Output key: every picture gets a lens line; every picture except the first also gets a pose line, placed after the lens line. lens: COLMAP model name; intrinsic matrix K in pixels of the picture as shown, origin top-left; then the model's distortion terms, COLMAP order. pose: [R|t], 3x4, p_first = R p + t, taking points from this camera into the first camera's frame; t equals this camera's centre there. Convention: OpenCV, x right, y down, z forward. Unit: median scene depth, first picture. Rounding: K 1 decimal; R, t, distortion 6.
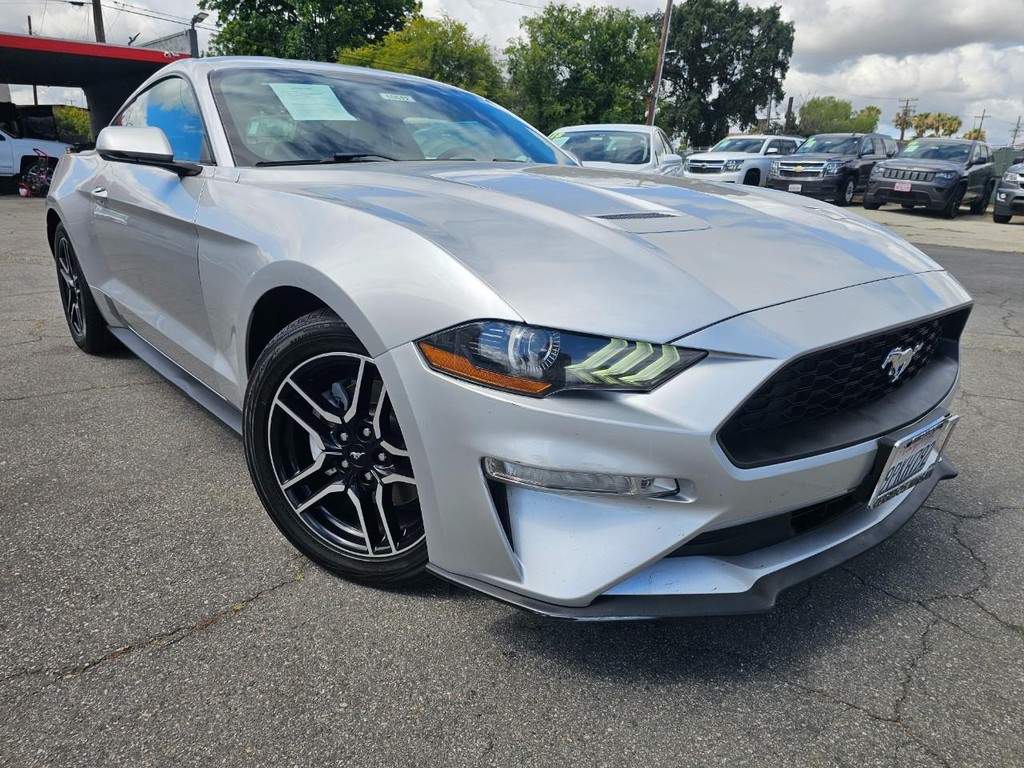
lens RADIAL K [[683.5, 0, 509.6], [0, 683.5, 389.1], [0, 0, 1]] dist [0.053380, -0.054745]
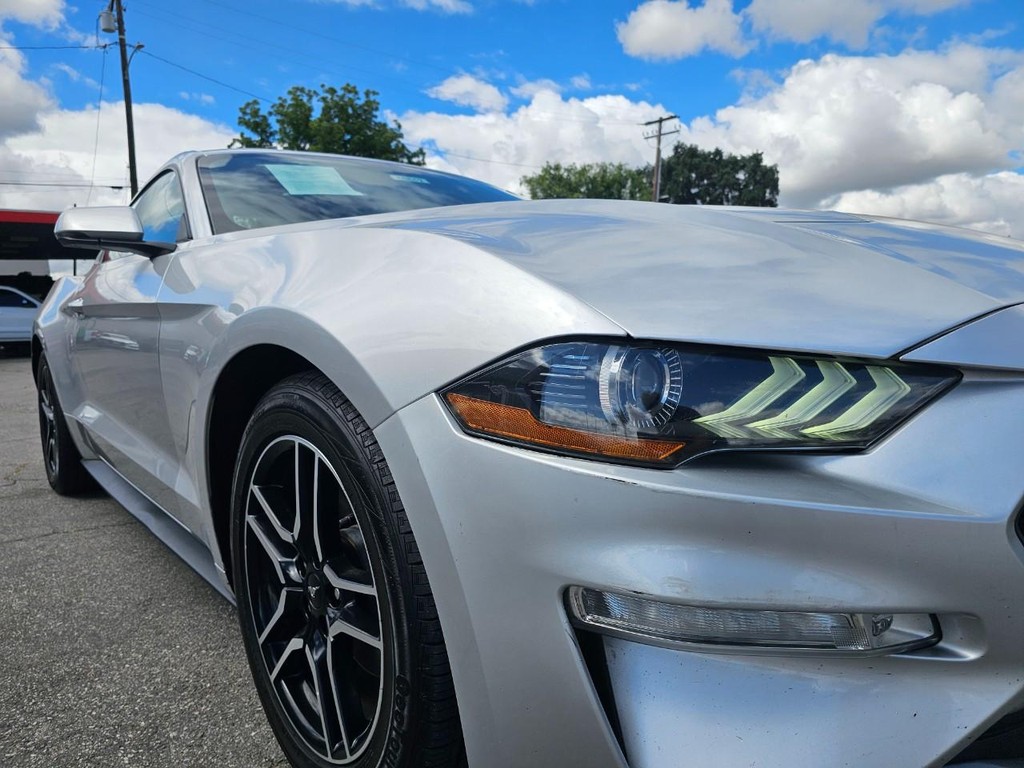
lens RADIAL K [[689.6, 0, 492.3], [0, 689.6, 370.3], [0, 0, 1]] dist [0.009160, 0.002714]
pose [[0.997742, -0.054127, -0.039768, -0.026611], [0.043681, 0.972686, -0.227977, 0.020996], [0.051021, 0.225725, 0.972854, 0.161350]]
